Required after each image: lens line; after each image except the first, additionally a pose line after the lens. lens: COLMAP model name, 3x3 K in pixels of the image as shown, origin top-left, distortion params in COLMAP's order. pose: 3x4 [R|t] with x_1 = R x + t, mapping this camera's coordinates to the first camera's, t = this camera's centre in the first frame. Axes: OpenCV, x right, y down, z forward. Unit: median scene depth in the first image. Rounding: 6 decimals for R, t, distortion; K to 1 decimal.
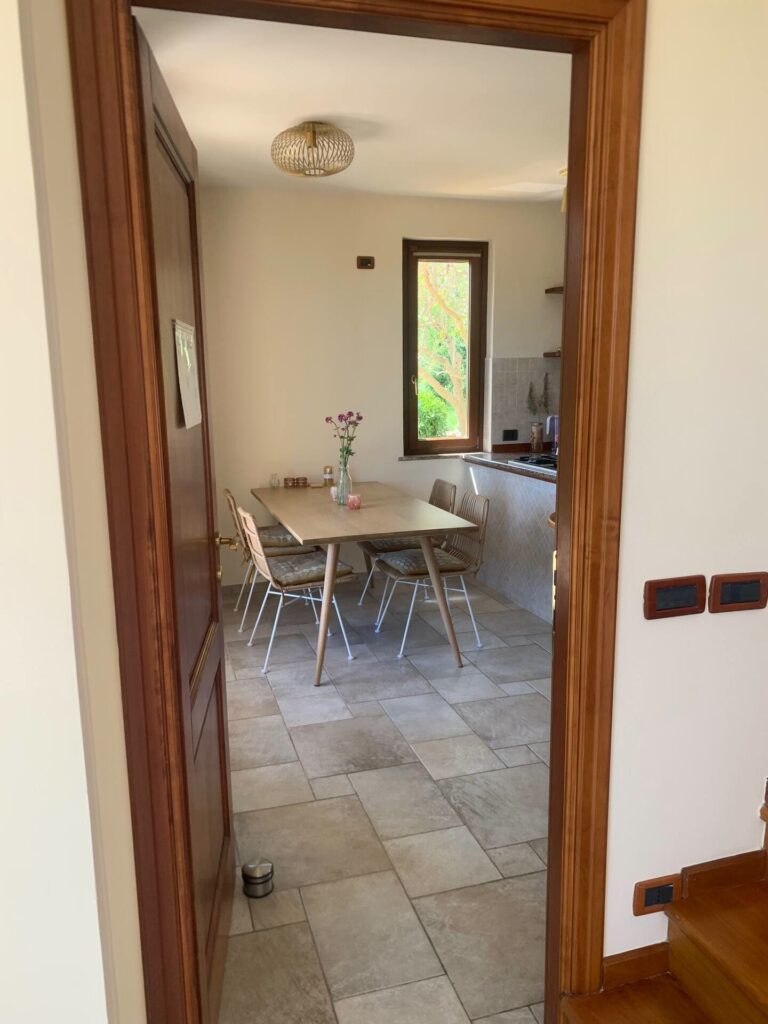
lens RADIAL K [[776.8, 0, 379.6], [0, 776.8, 509.2], [0, 0, 1]] dist [0.079058, -0.113622]
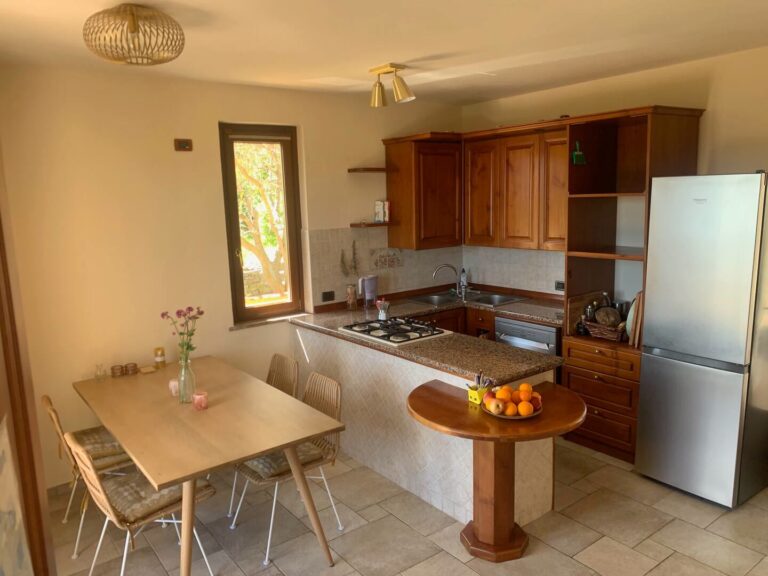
lens RADIAL K [[582.6, 0, 384.5], [0, 582.6, 290.5], [0, 0, 1]] dist [0.079058, -0.113622]
pose [[0.937557, -0.071225, 0.340462, -0.047742], [0.080102, 0.996714, -0.012069, -0.098362], [-0.338484, 0.038587, 0.940181, 0.203926]]
